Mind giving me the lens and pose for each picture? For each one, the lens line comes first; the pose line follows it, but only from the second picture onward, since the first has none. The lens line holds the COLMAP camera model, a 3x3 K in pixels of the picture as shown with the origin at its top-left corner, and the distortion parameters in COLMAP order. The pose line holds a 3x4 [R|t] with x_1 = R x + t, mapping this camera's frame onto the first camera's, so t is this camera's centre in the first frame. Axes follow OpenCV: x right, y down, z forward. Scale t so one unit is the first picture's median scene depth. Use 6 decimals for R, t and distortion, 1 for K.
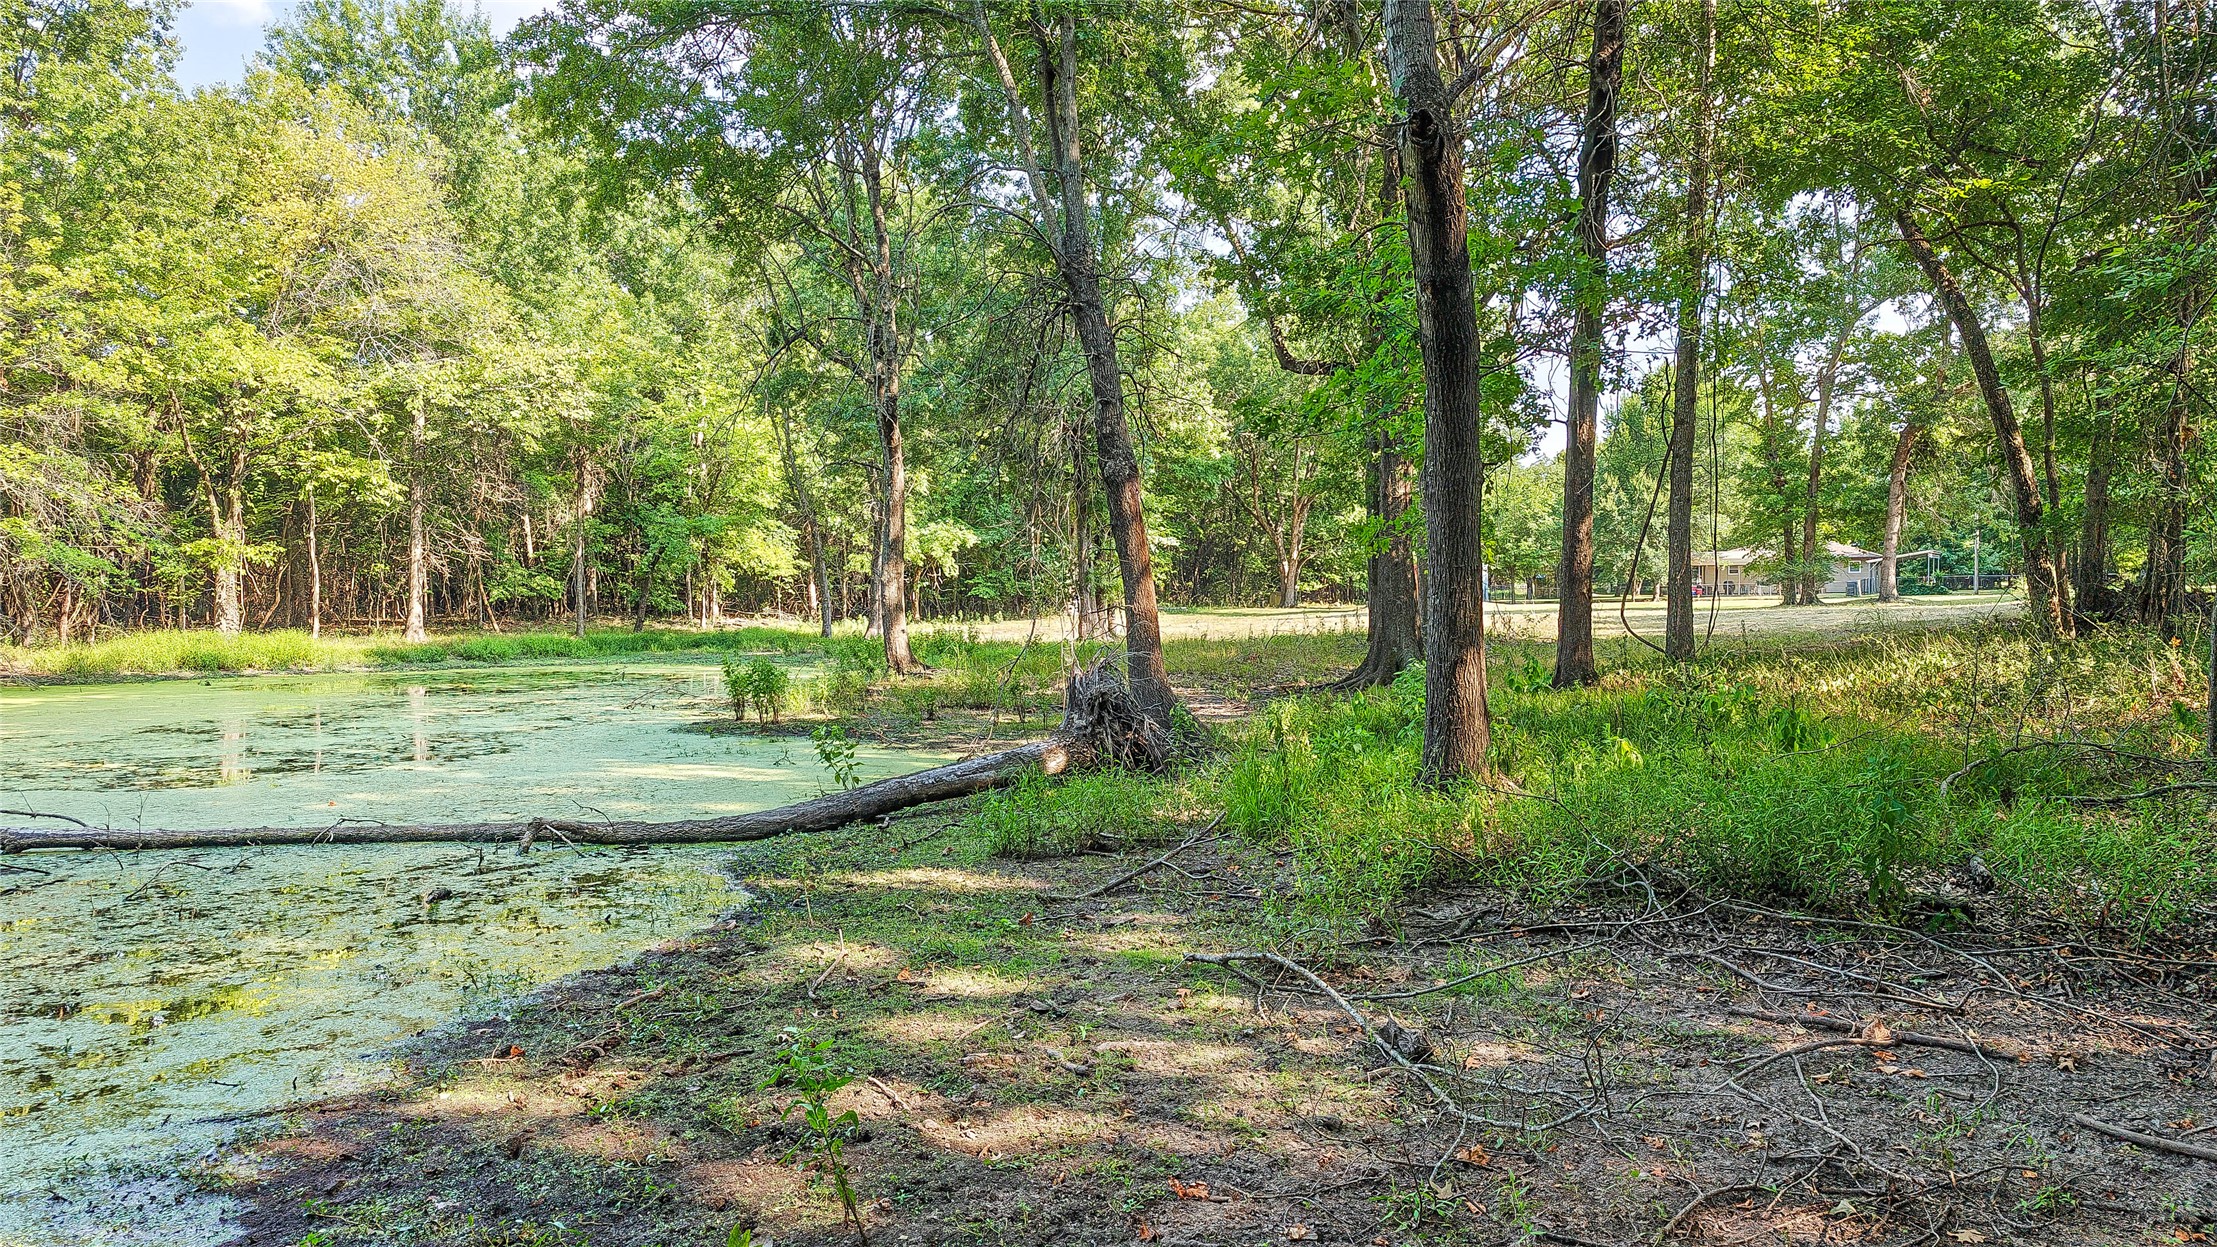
lens RADIAL K [[1563.5, 0, 1108.2], [0, 1563.5, 638.6], [0, 0, 1]] dist [0.092957, -0.040335]
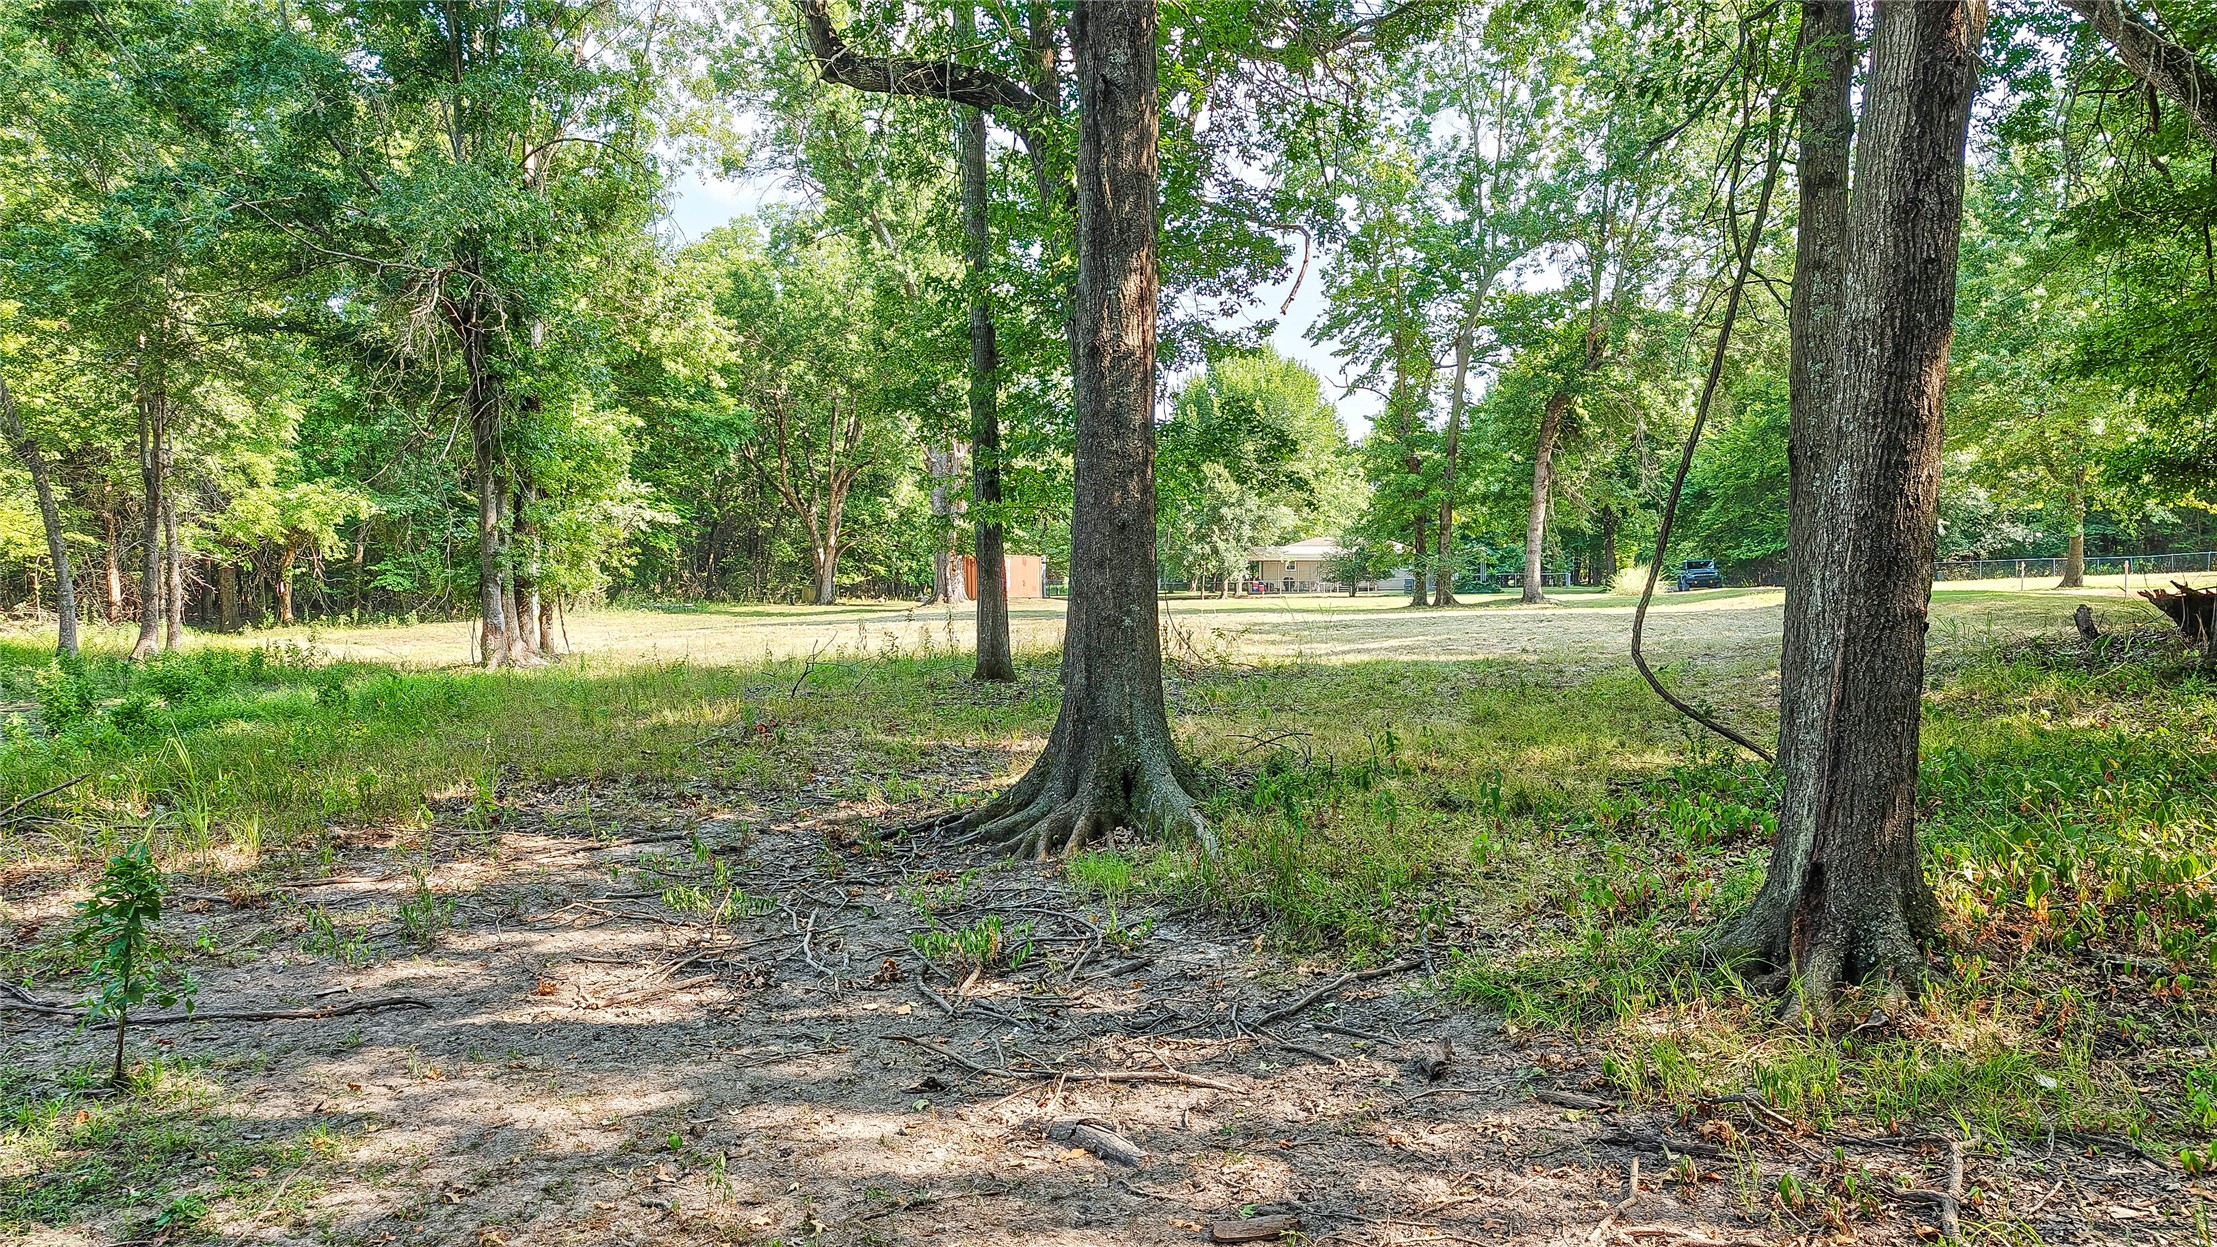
lens RADIAL K [[1563.5, 0, 1108.2], [0, 1563.5, 638.6], [0, 0, 1]] dist [0.092957, -0.040335]
pose [[0.956654, -0.003184, 0.291208, 0.021450], [0.001834, 0.999986, 0.004910, -0.006959], [-0.291220, -0.004163, 0.956647, 0.206343]]
